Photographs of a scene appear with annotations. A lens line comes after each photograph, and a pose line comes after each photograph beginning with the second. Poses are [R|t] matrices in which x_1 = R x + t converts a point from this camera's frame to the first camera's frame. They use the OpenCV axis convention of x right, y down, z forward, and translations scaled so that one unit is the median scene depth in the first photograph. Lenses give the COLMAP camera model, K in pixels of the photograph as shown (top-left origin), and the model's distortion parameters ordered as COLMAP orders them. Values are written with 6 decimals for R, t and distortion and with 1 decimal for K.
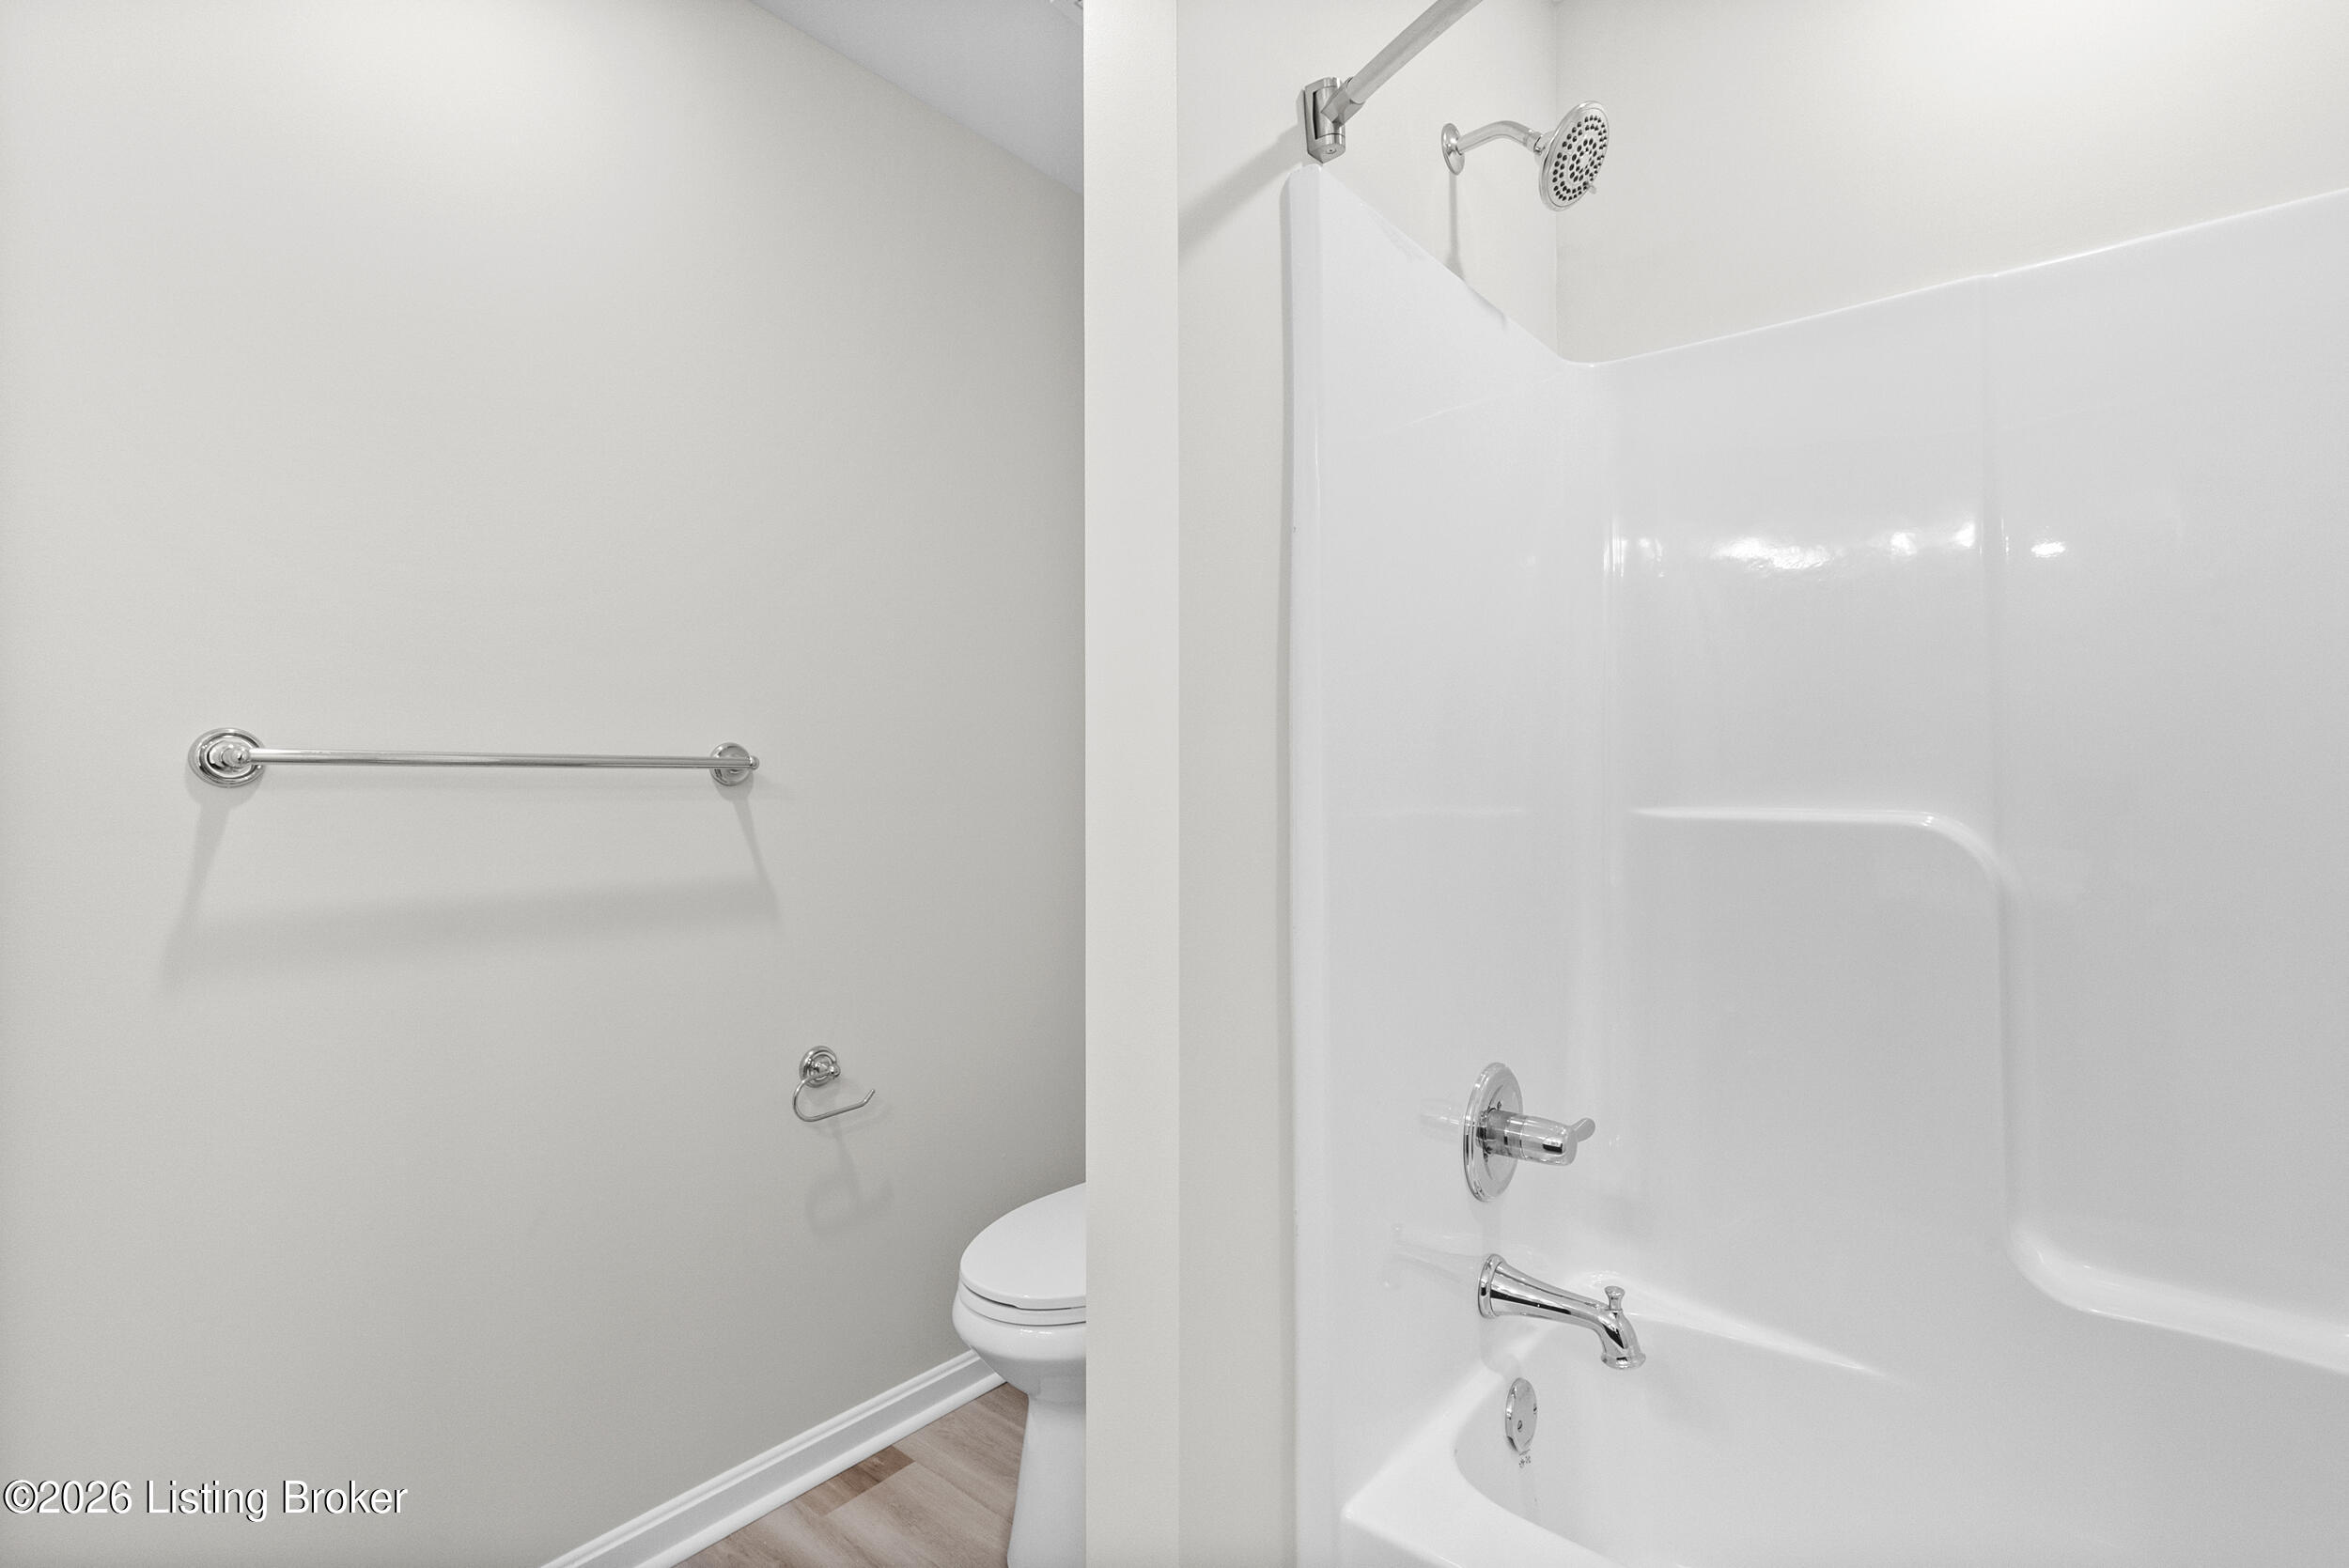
lens RADIAL K [[1071.2, 0, 1174.5], [0, 1071.2, 784.0], [0, 0, 1]] dist [-0.001268, 0.001578]
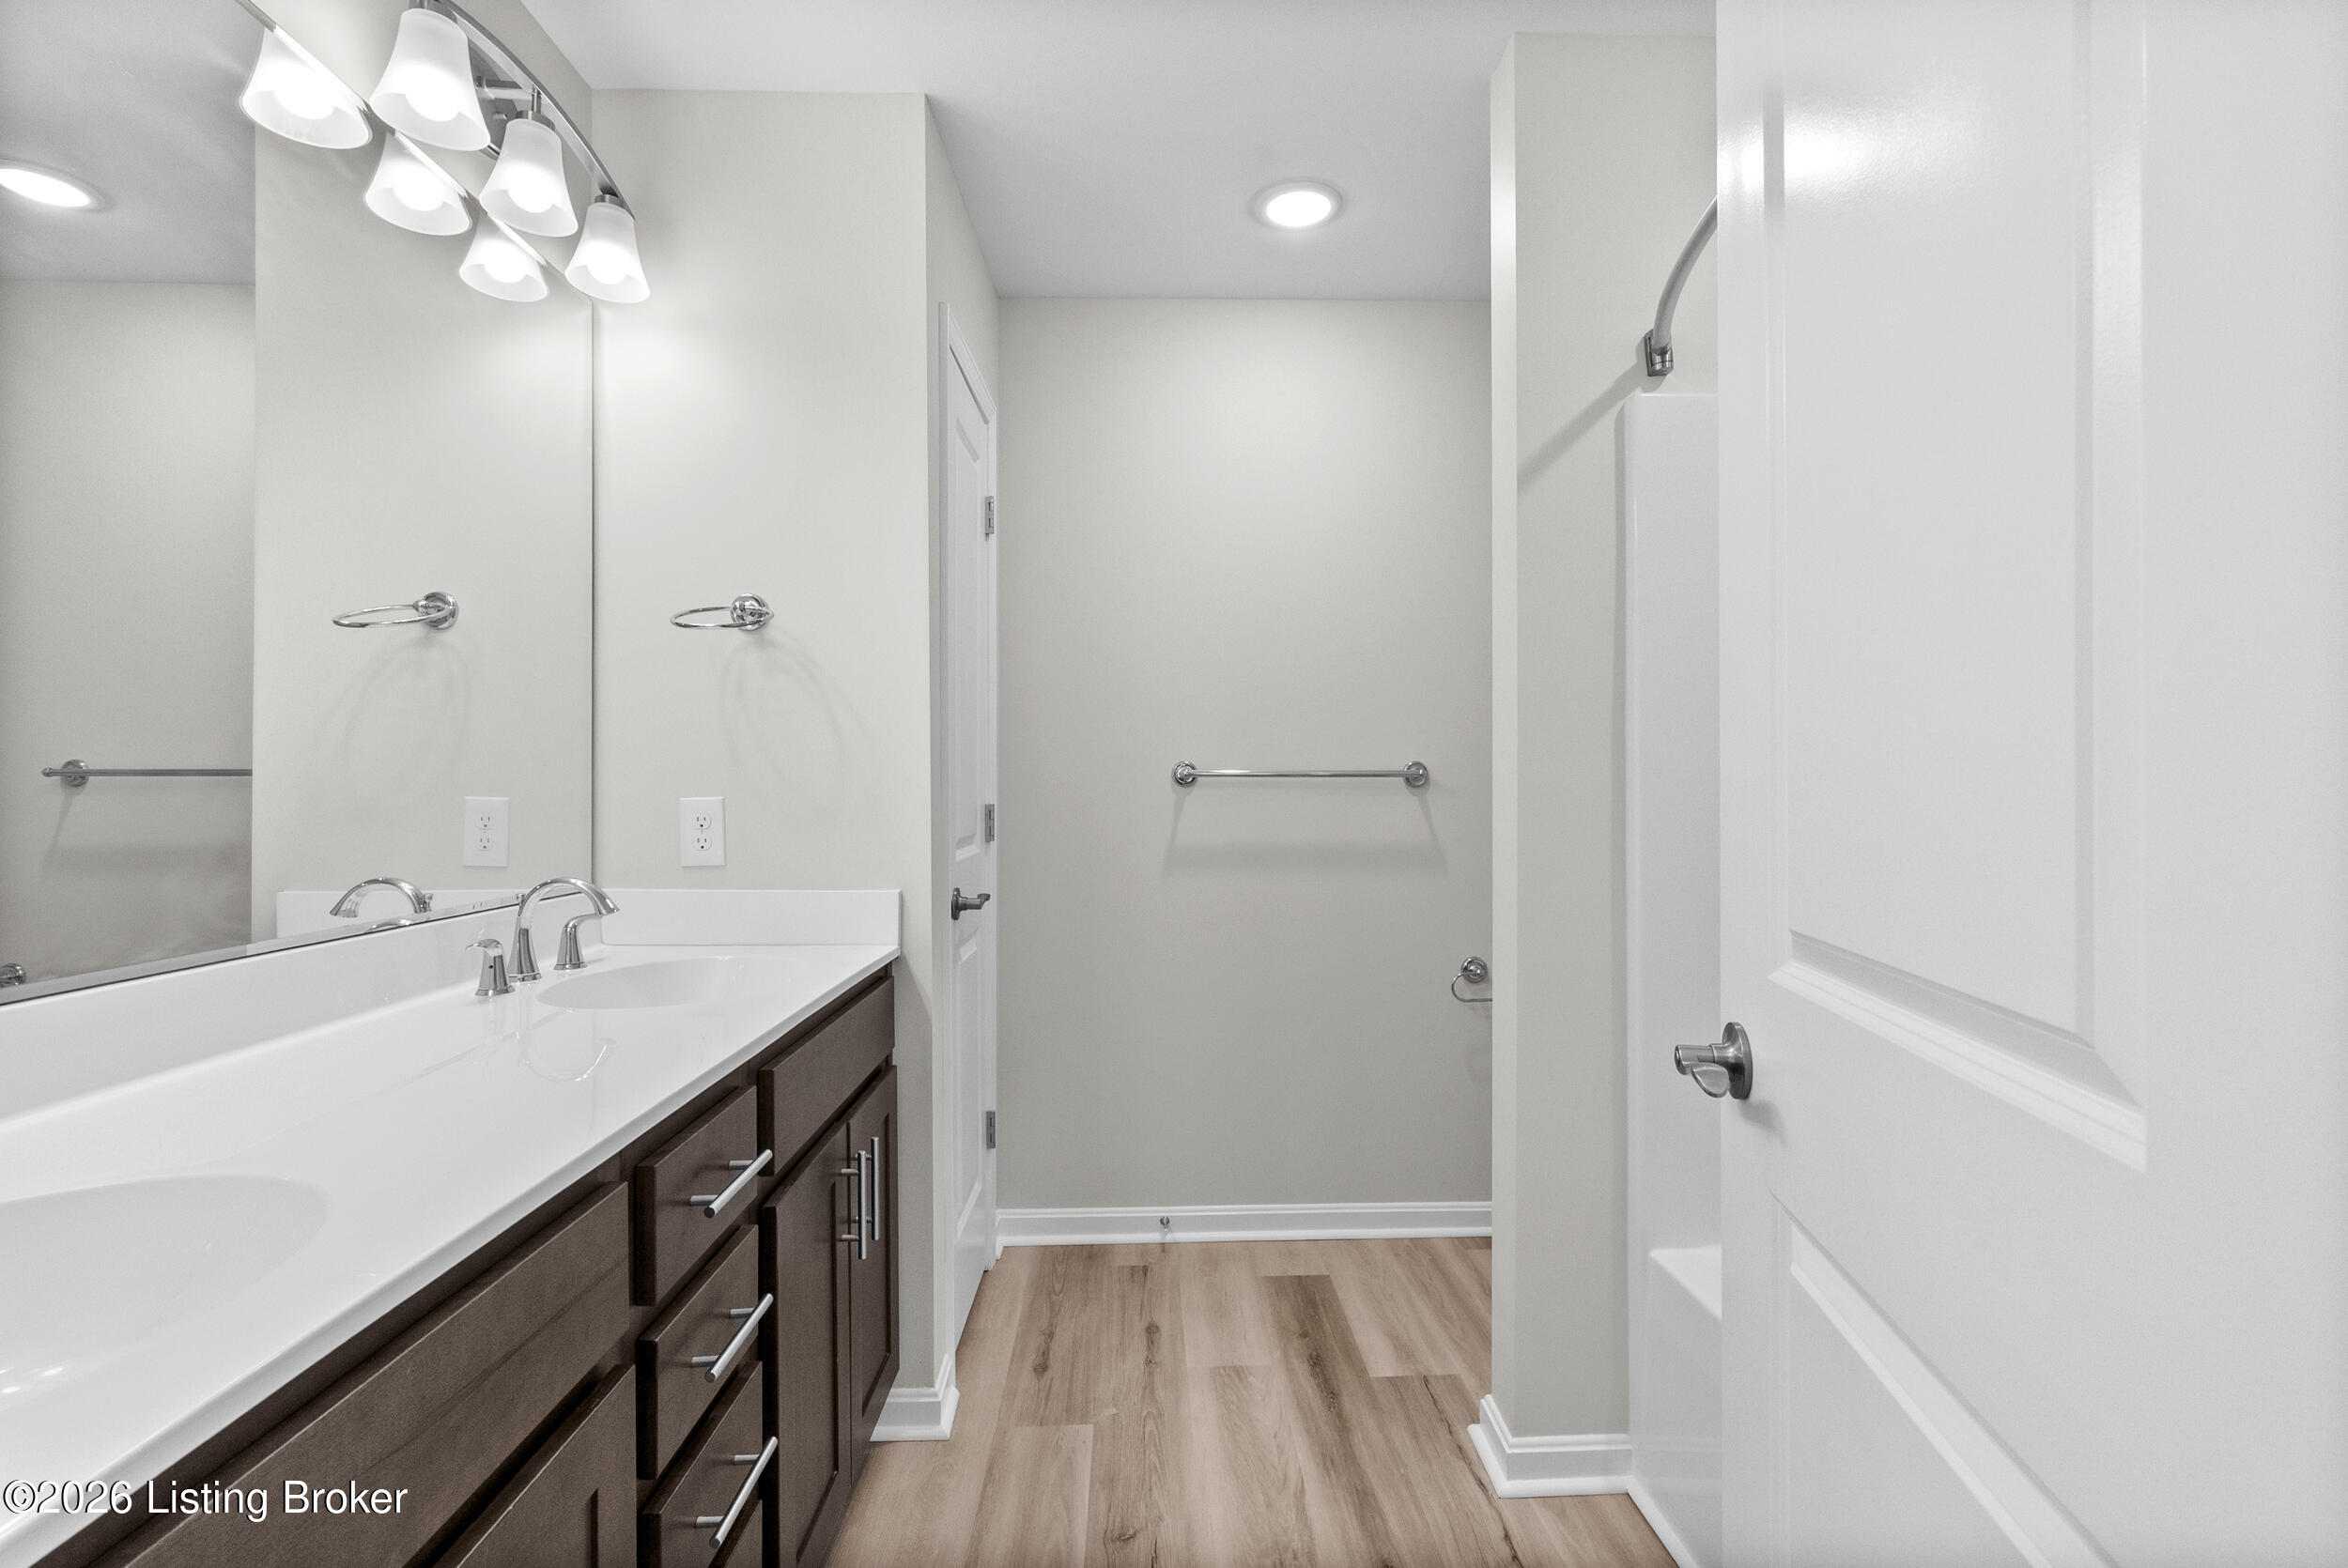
lens RADIAL K [[1070.6, 0, 1174.0], [0, 1070.6, 784.0], [0, 0, 1]] dist [-0.001268, 0.001578]
pose [[0.660709, -0.001435, -0.750641, 0.695631], [-0.000816, 0.999996, -0.002630, 0.001036], [0.750642, 0.002350, 0.660705, -0.442803]]
